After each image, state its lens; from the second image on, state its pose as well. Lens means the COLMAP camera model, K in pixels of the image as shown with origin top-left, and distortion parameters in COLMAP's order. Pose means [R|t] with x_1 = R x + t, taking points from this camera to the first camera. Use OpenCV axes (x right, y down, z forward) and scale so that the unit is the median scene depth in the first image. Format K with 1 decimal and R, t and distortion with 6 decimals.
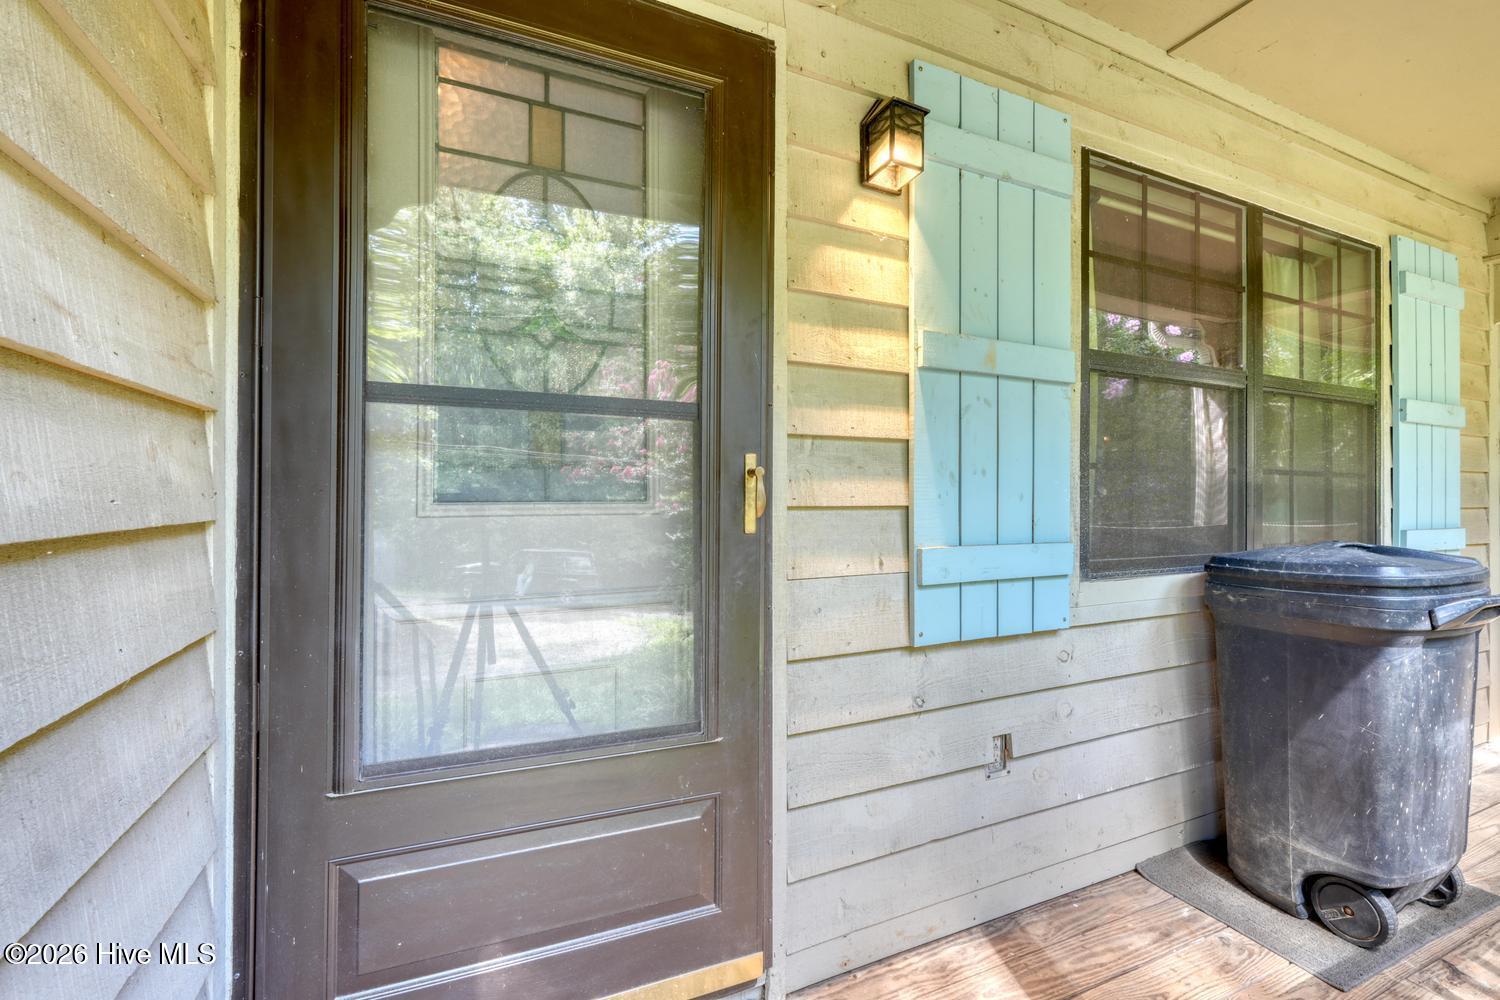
lens RADIAL K [[646.1, 0, 748.9], [0, 646.1, 497.7], [0, 0, 1]] dist [0.000119, -0.000007]
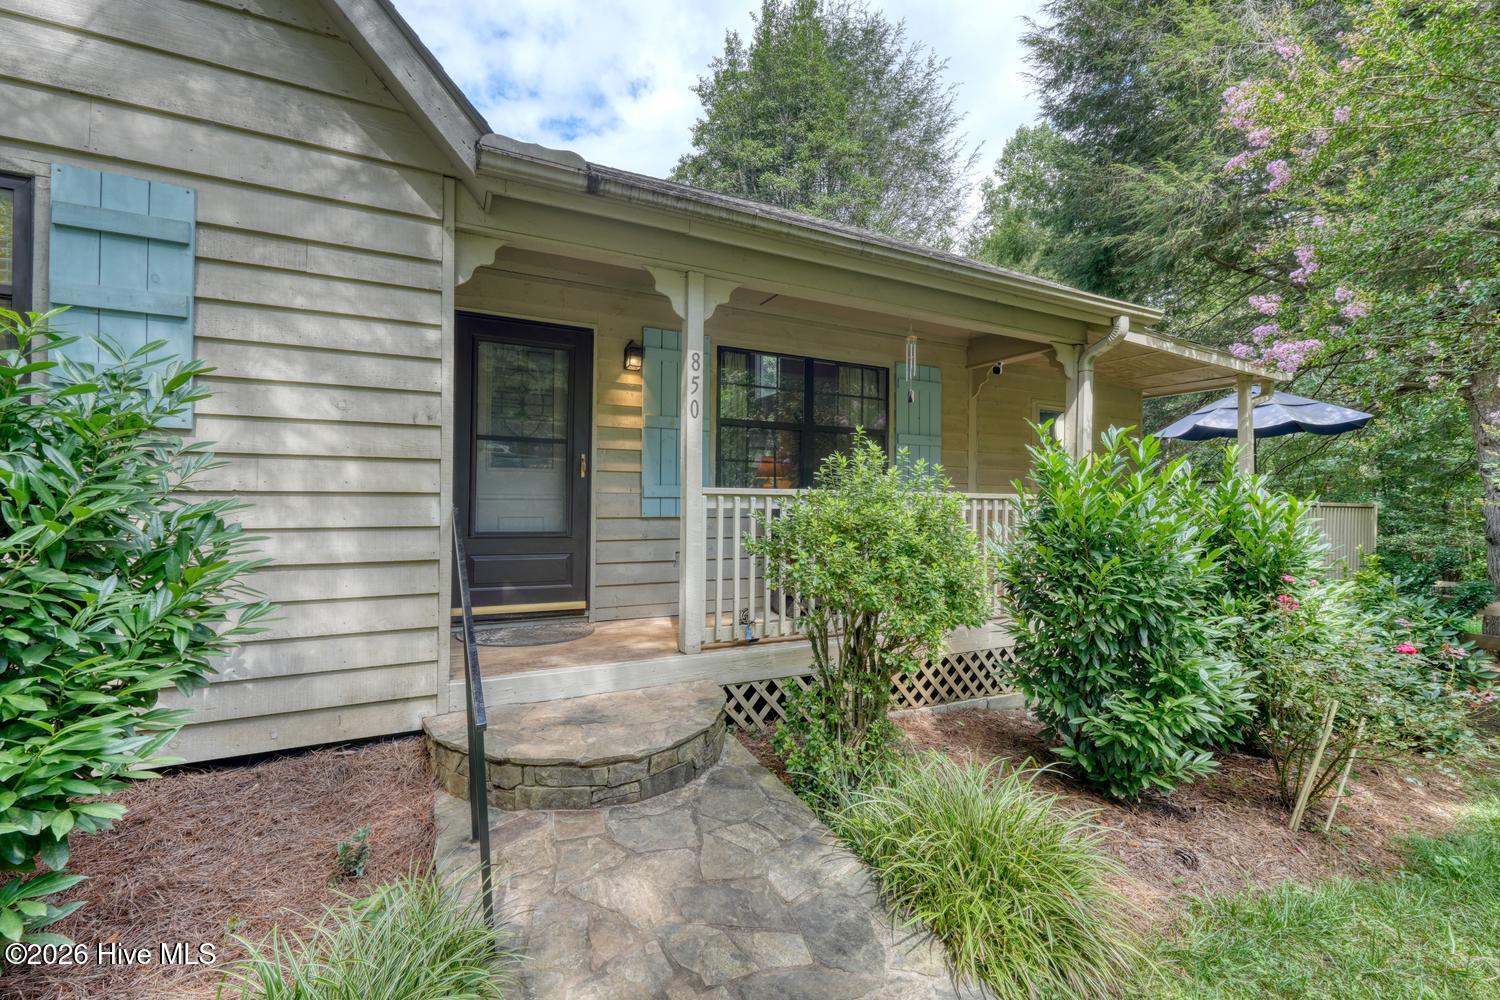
lens RADIAL K [[646.1, 0, 752.5], [0, 646.1, 502.2], [0, 0, 1]] dist [0.000119, -0.000007]
pose [[0.998316, 0.007729, 0.057496, 0.653941], [-0.007679, 0.999970, -0.001088, 0.169741], [-0.057503, 0.000645, 0.998345, -2.287853]]
